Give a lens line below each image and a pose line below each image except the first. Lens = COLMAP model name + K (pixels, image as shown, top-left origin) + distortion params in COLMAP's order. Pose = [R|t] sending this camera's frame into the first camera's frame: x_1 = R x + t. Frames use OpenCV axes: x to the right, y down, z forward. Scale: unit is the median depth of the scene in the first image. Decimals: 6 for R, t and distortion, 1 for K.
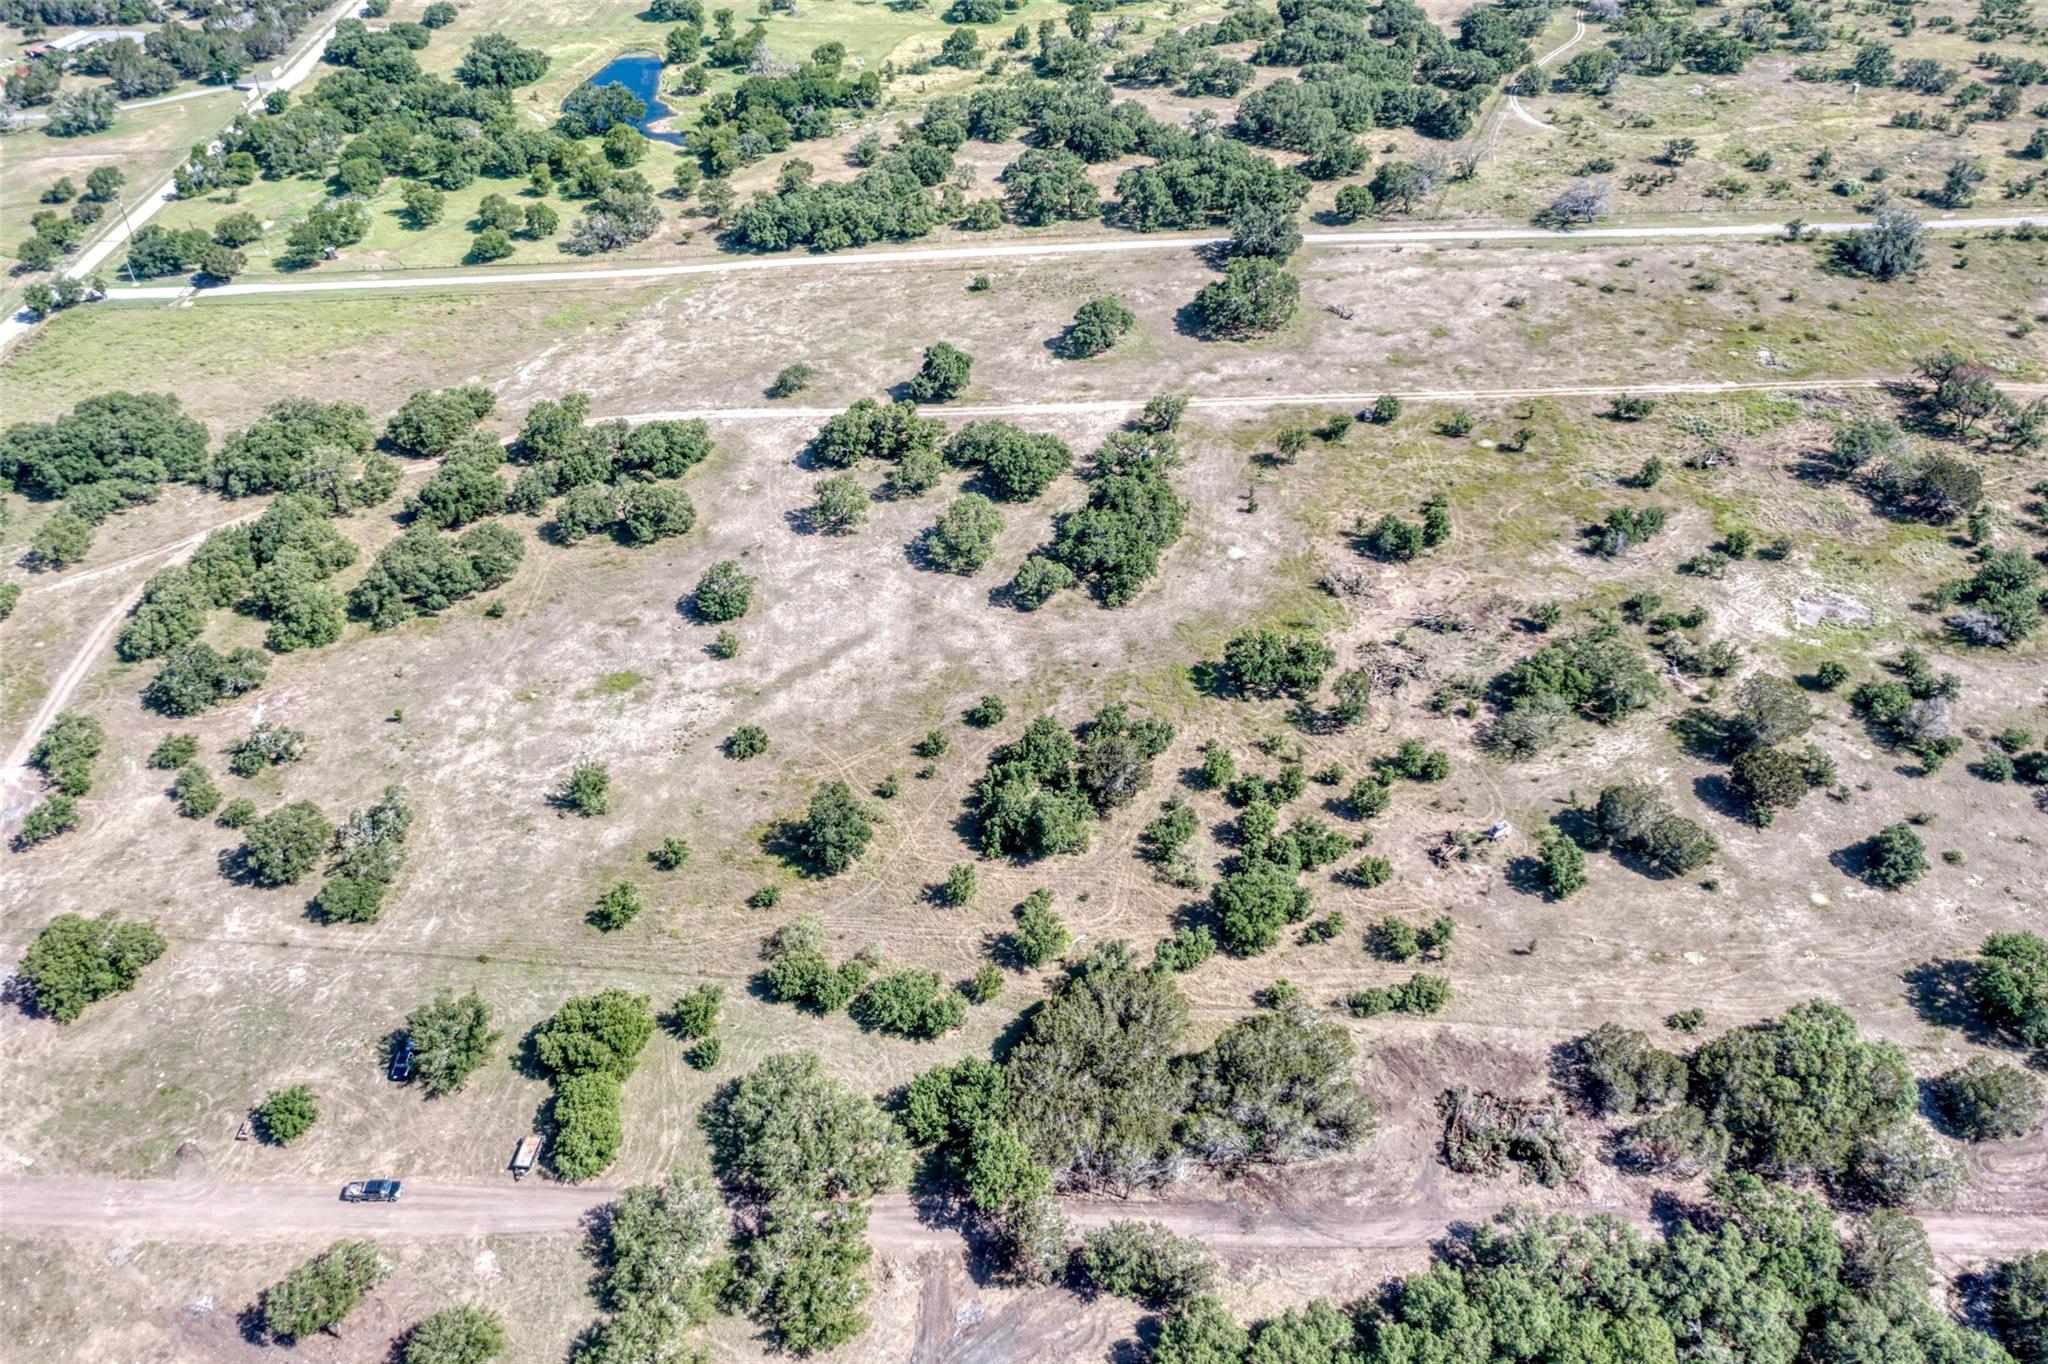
lens RADIAL K [[1620.2, 0, 1029.8], [0, 1620.2, 676.9], [0, 0, 1]] dist [-0.020157, -0.001253]
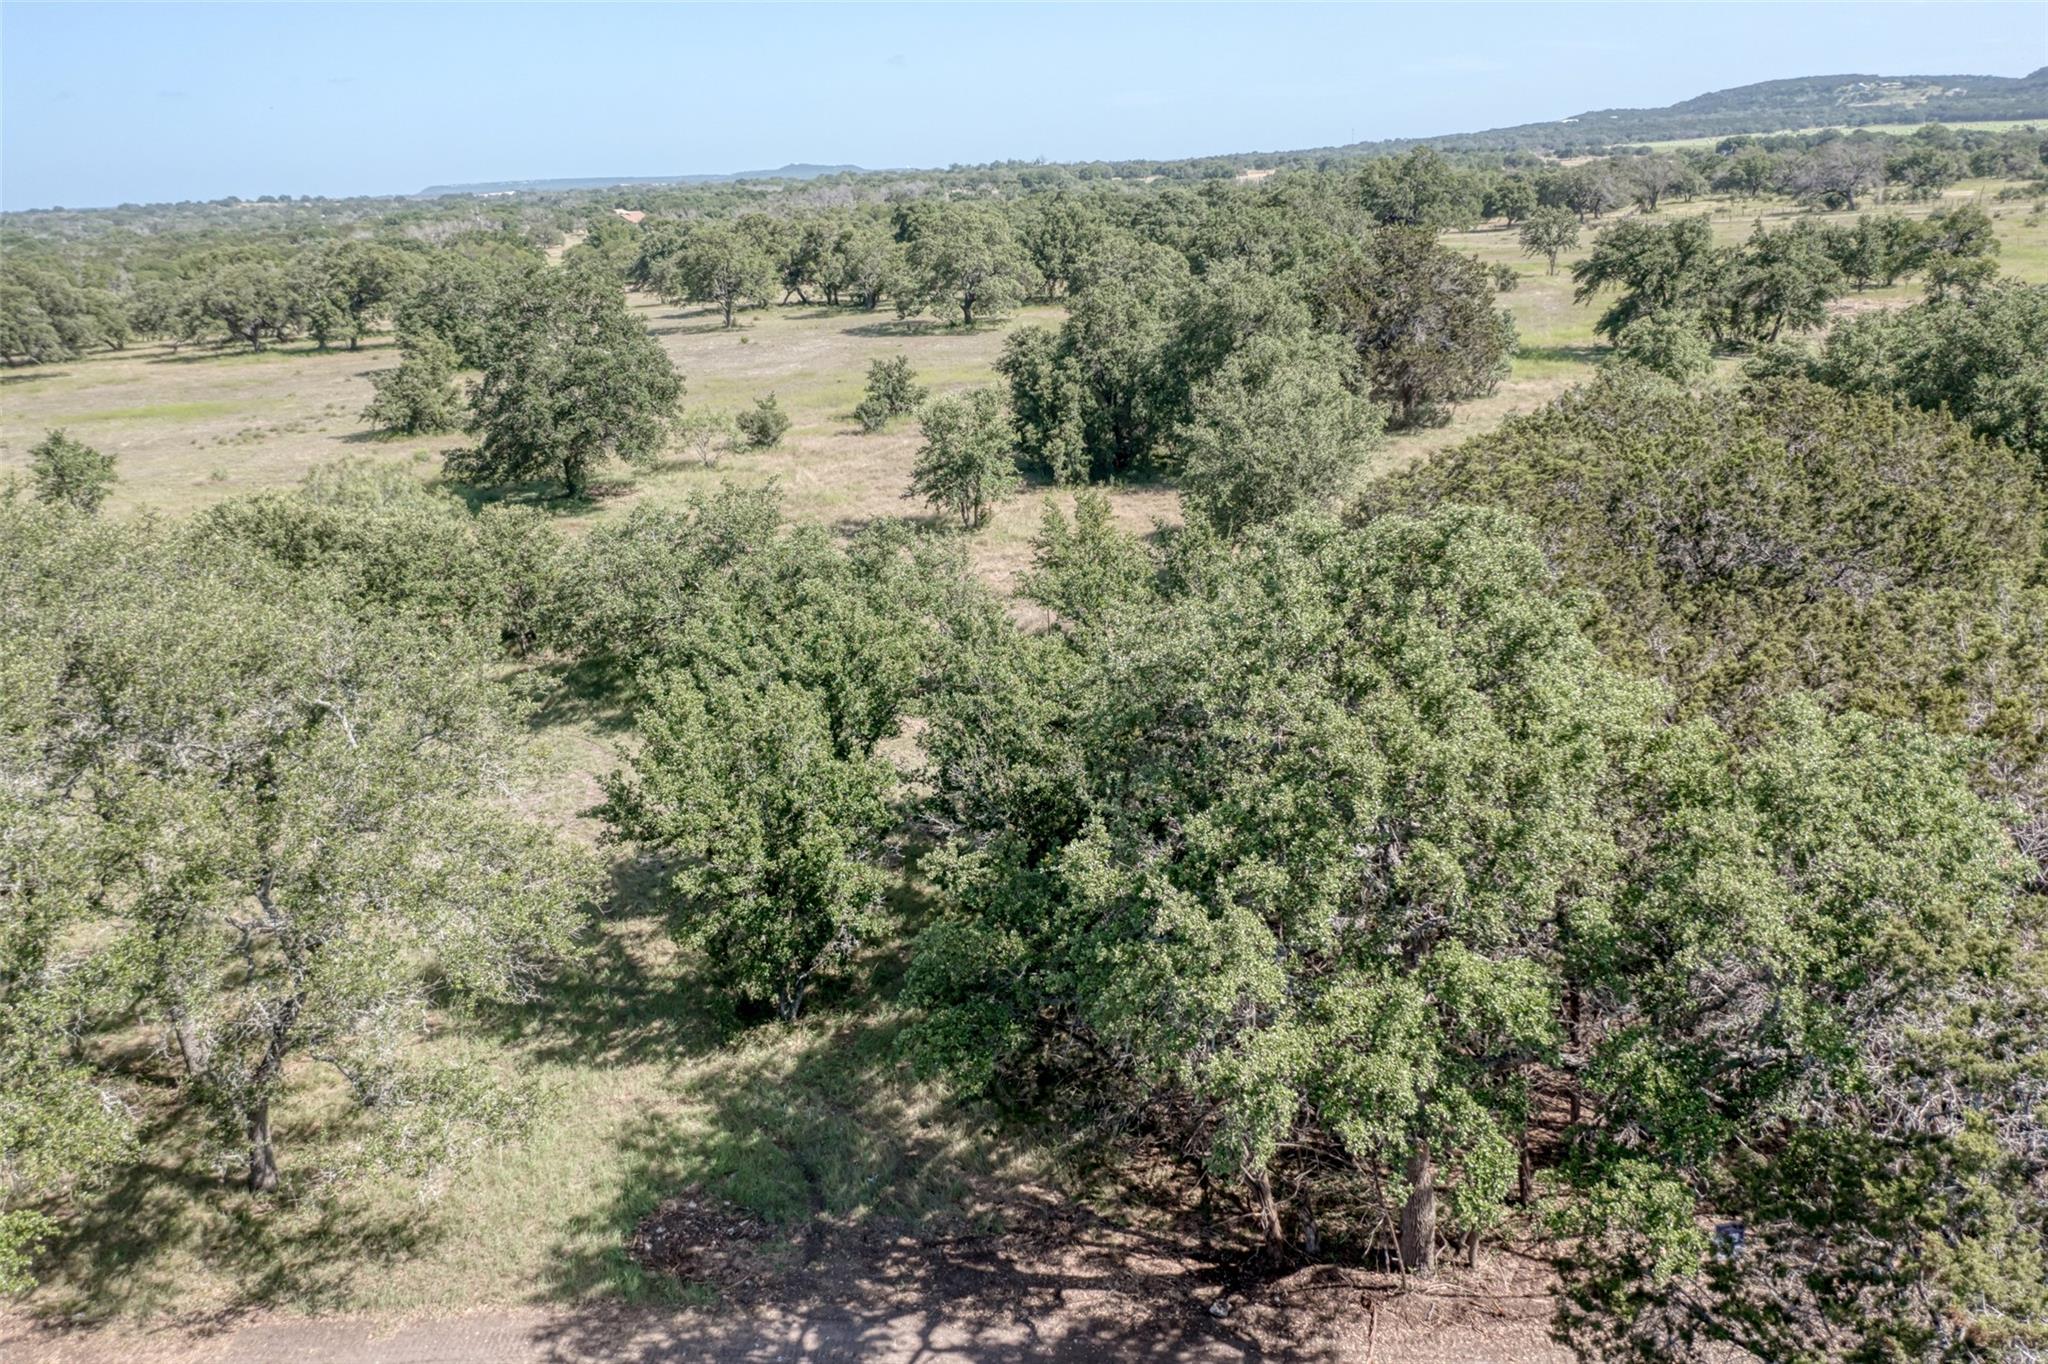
lens RADIAL K [[1623.6, 0, 1024.0], [0, 1623.6, 682.0], [0, 0, 1]] dist [-0.025039, -0.001286]
pose [[0.999930, -0.006953, 0.009526, -0.030351], [0.009945, 0.931305, -0.364105, 0.240065], [-0.006340, 0.364174, 0.931309, 0.652983]]
